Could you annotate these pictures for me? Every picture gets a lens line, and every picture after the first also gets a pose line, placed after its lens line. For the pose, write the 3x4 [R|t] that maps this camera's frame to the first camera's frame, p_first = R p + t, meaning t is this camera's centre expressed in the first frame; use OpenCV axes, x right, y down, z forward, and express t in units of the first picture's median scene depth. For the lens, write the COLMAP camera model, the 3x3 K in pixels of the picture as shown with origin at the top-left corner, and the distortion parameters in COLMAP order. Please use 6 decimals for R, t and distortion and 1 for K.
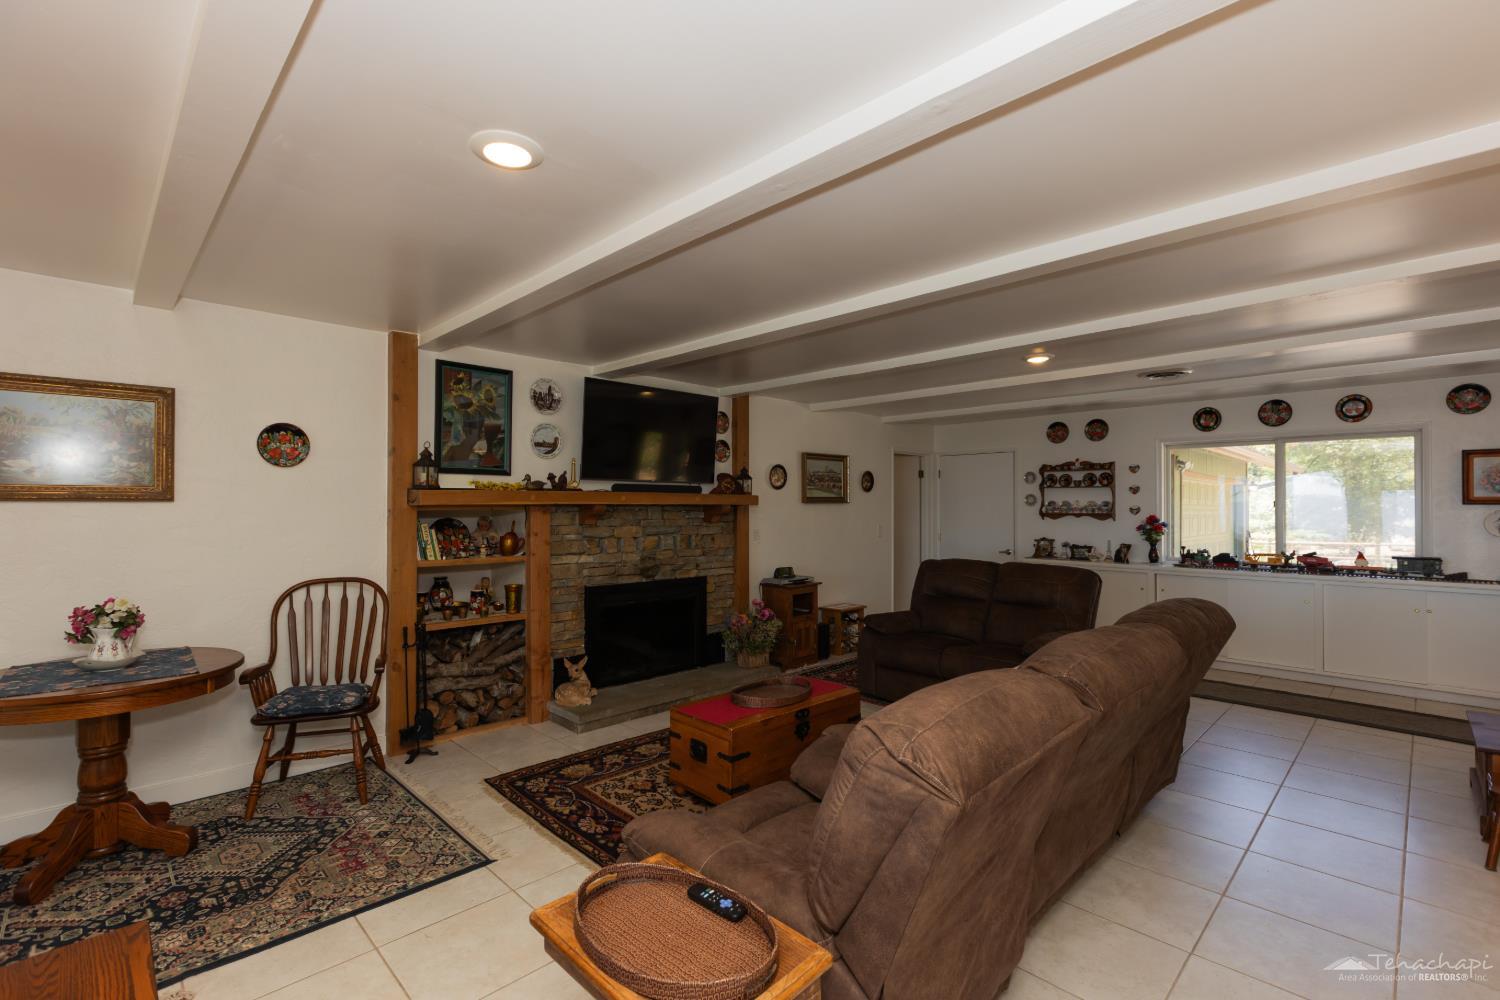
lens RADIAL K [[670.1, 0, 746.5], [0, 670.1, 500.0], [0, 0, 1]] dist [0.002363, -0.000357]
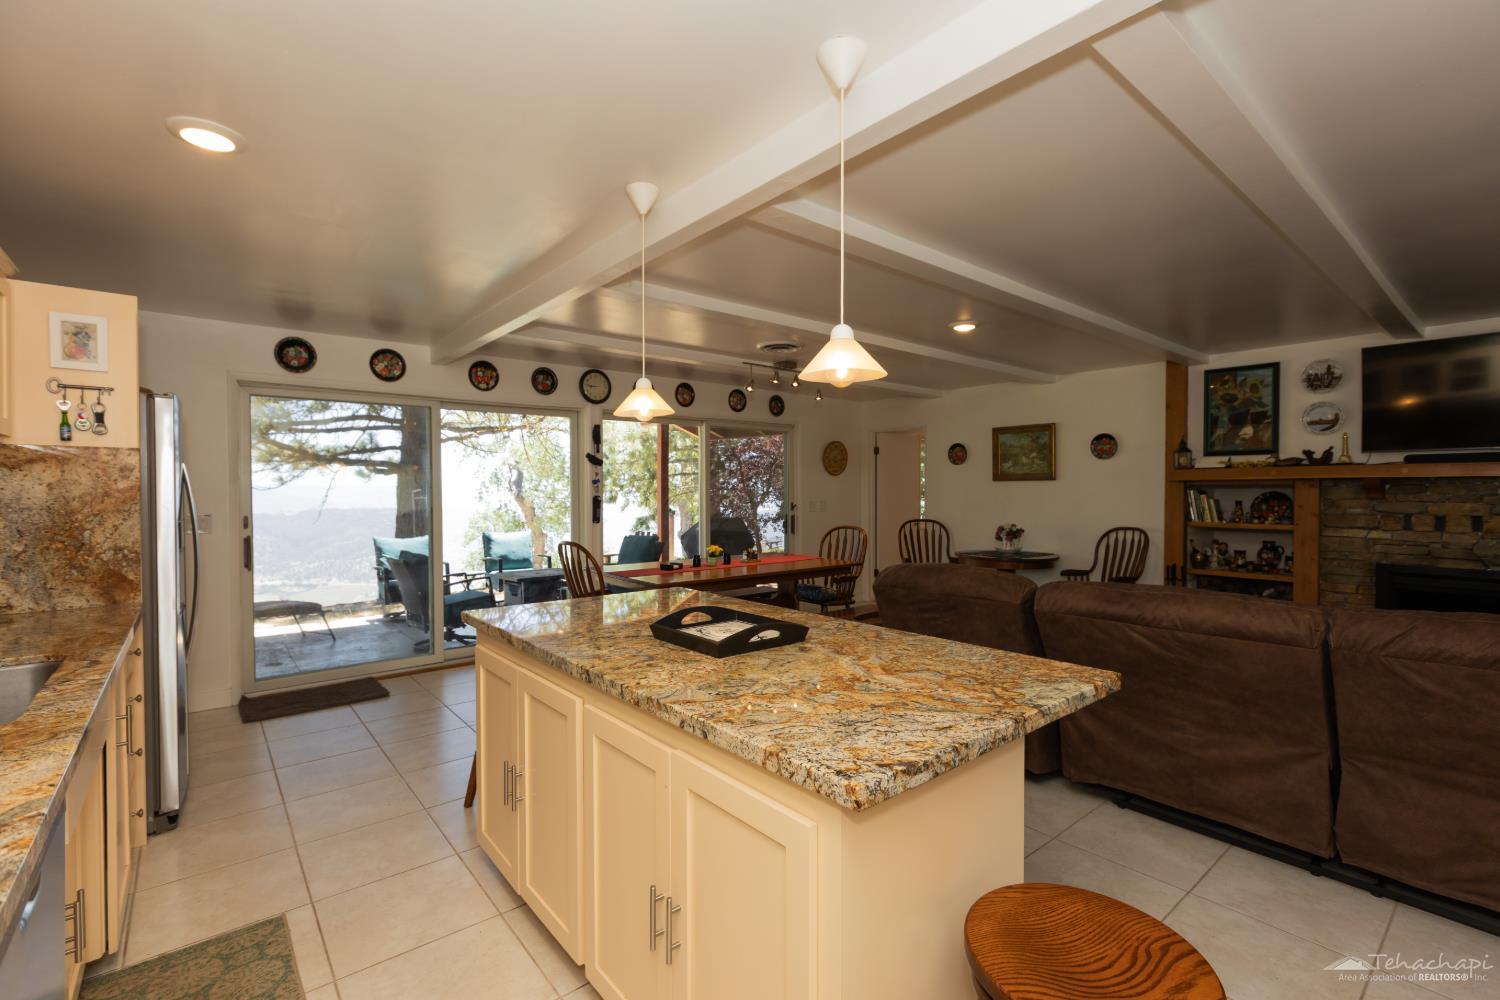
lens RADIAL K [[665.1, 0, 748.8], [0, 665.1, 497.1], [0, 0, 1]] dist [0.000767, 0.000058]
pose [[-0.086829, 0.013243, -0.996135, 0.813613], [0.012388, 0.999849, 0.012212, 0.011487], [0.996146, -0.011280, -0.086980, 0.188062]]
